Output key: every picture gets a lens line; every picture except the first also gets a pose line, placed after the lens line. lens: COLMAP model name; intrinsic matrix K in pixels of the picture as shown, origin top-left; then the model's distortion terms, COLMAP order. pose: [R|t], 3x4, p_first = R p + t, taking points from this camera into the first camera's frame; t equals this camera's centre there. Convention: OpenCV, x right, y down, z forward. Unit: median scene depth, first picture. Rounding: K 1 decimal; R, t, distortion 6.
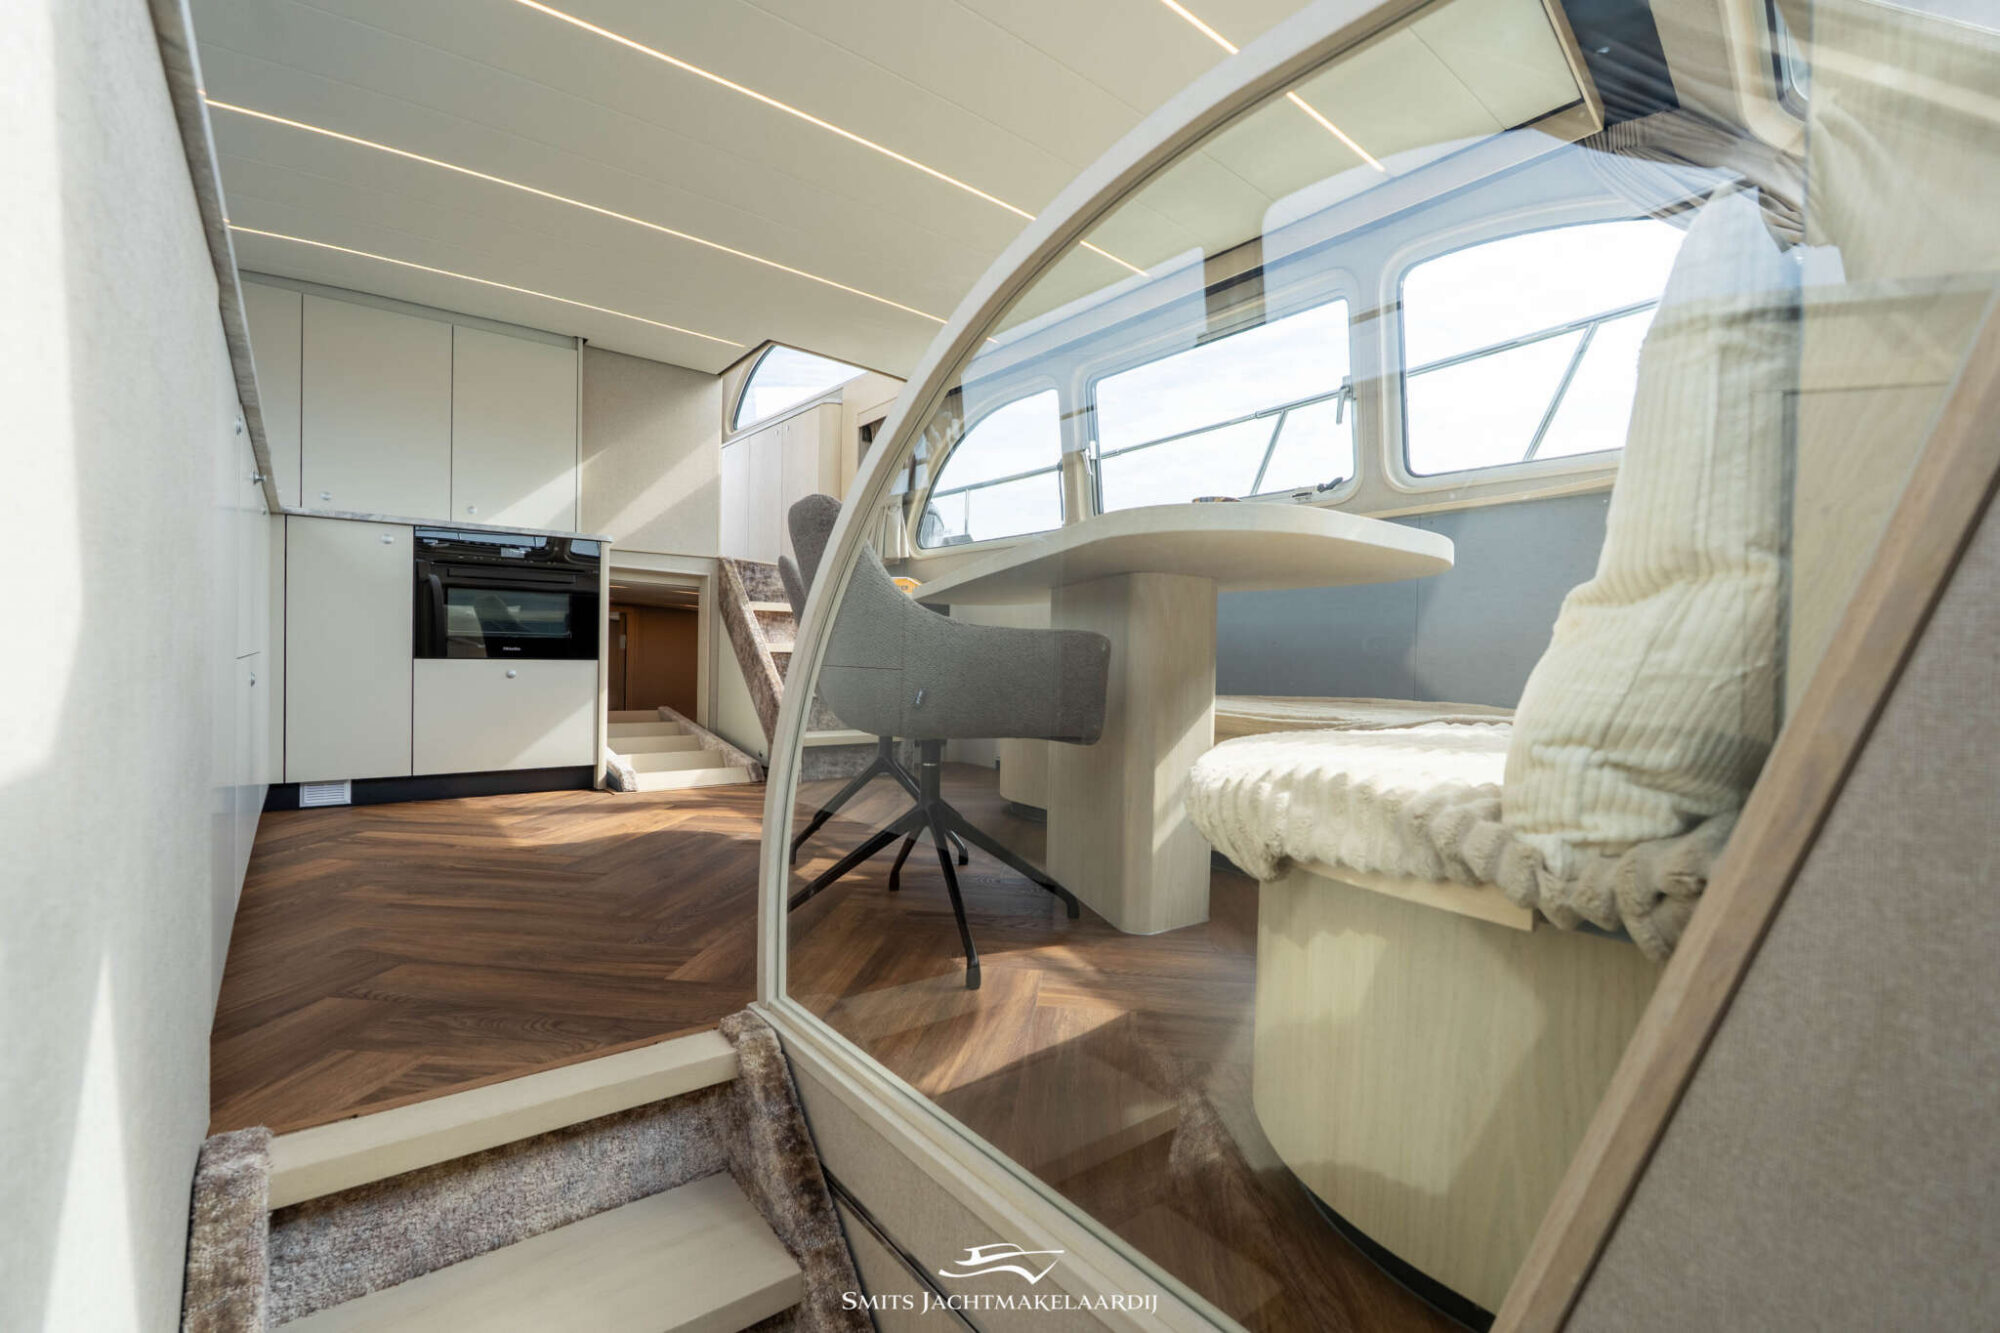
lens RADIAL K [[874.2, 0, 990.4], [0, 874.2, 669.9], [0, 0, 1]] dist [-0.001897, 0.001060]
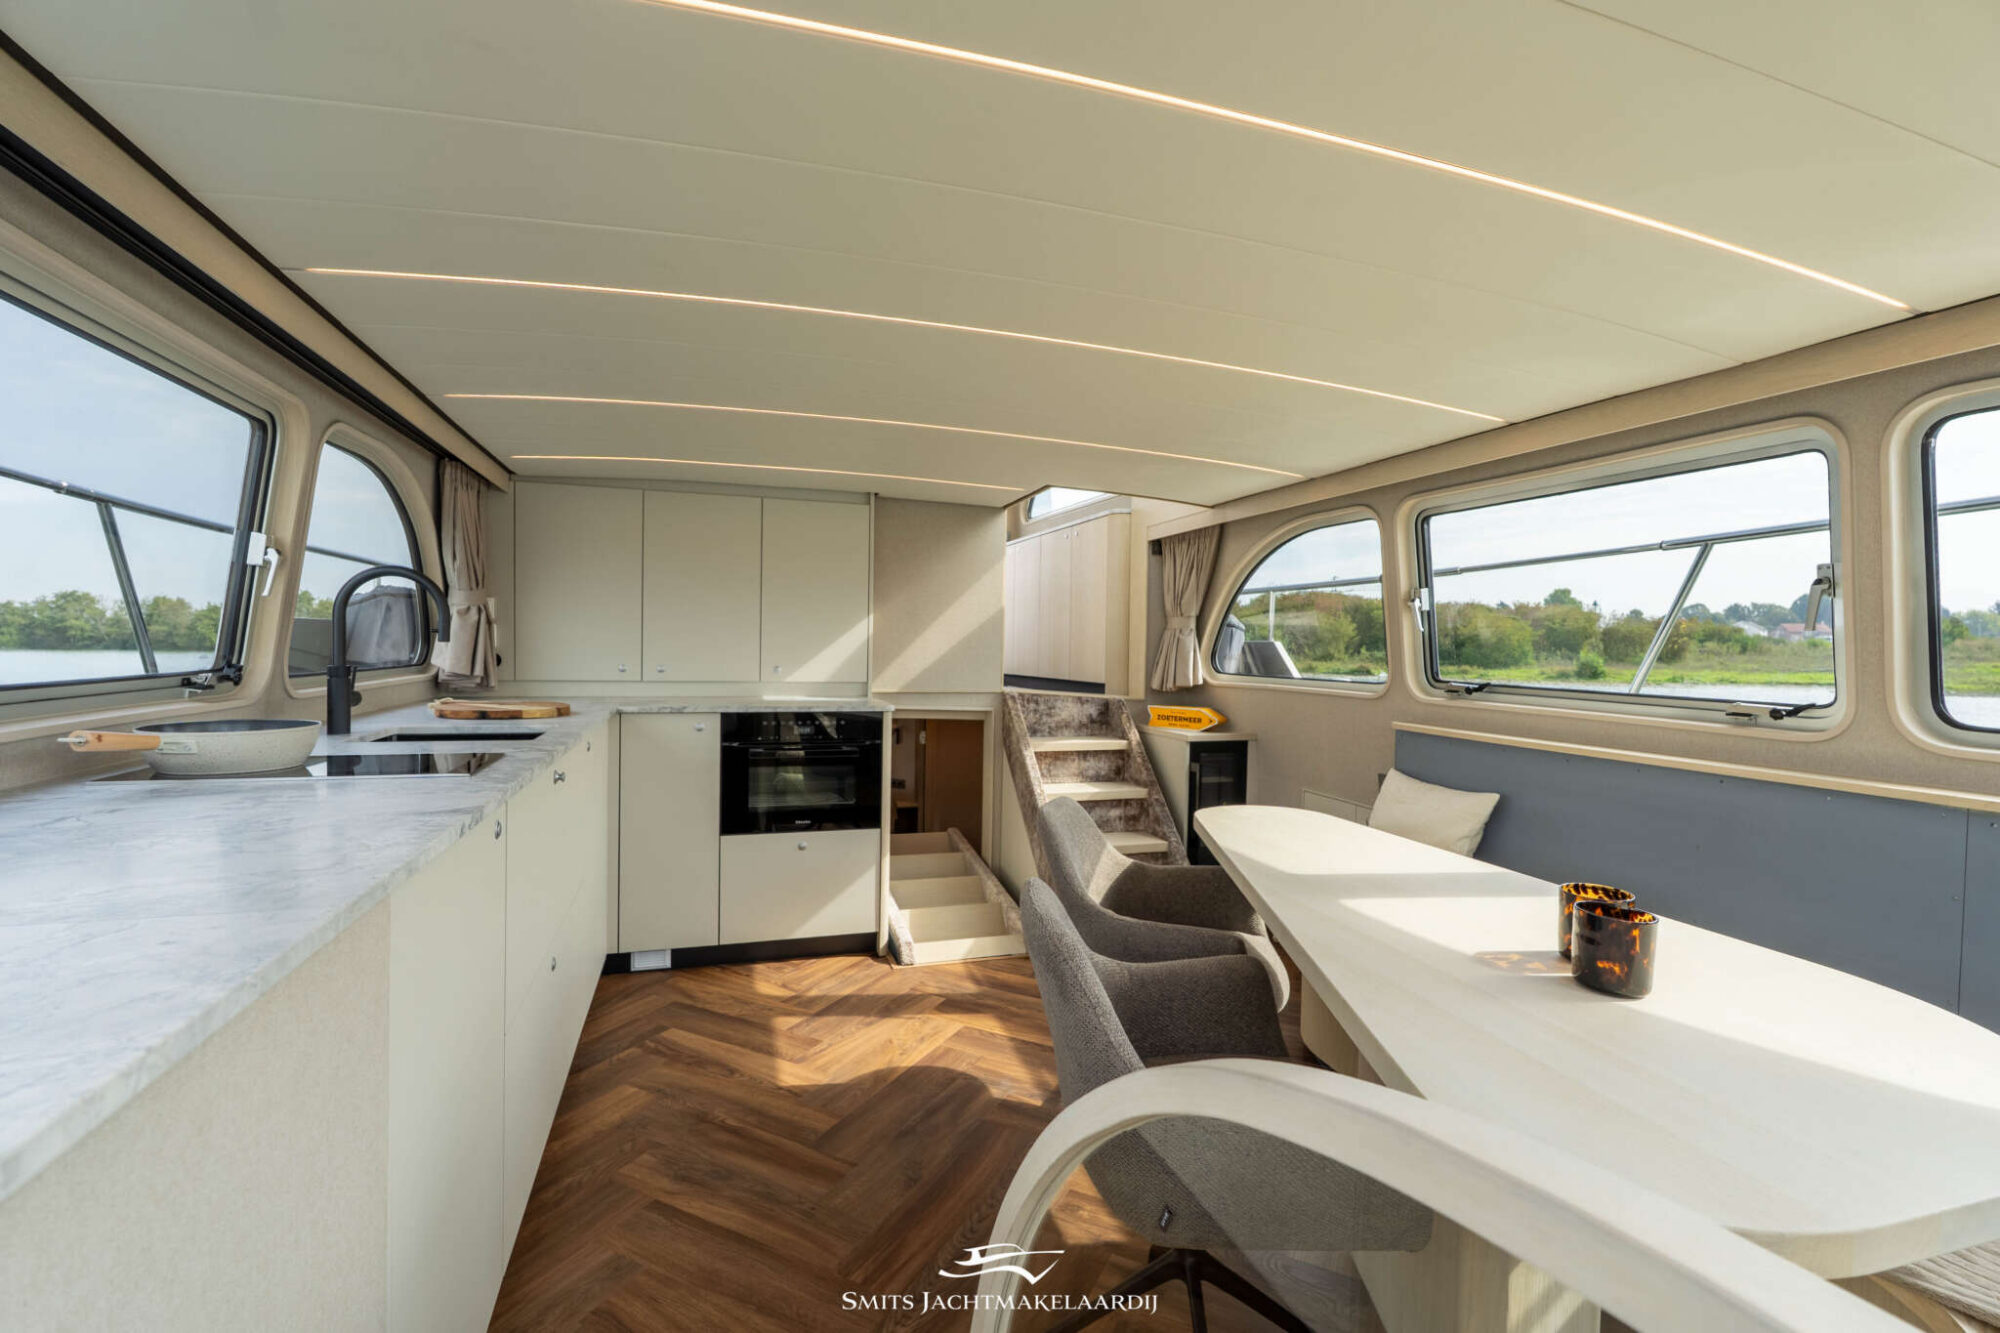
lens RADIAL K [[874.2, 0, 992.8], [0, 874.2, 654.6], [0, 0, 1]] dist [-0.001897, 0.001060]
pose [[0.939351, 0.001895, -0.342951, 0.016988], [-0.004318, 0.999971, -0.006303, -0.185780], [0.342929, 0.007402, 0.939332, 0.085111]]
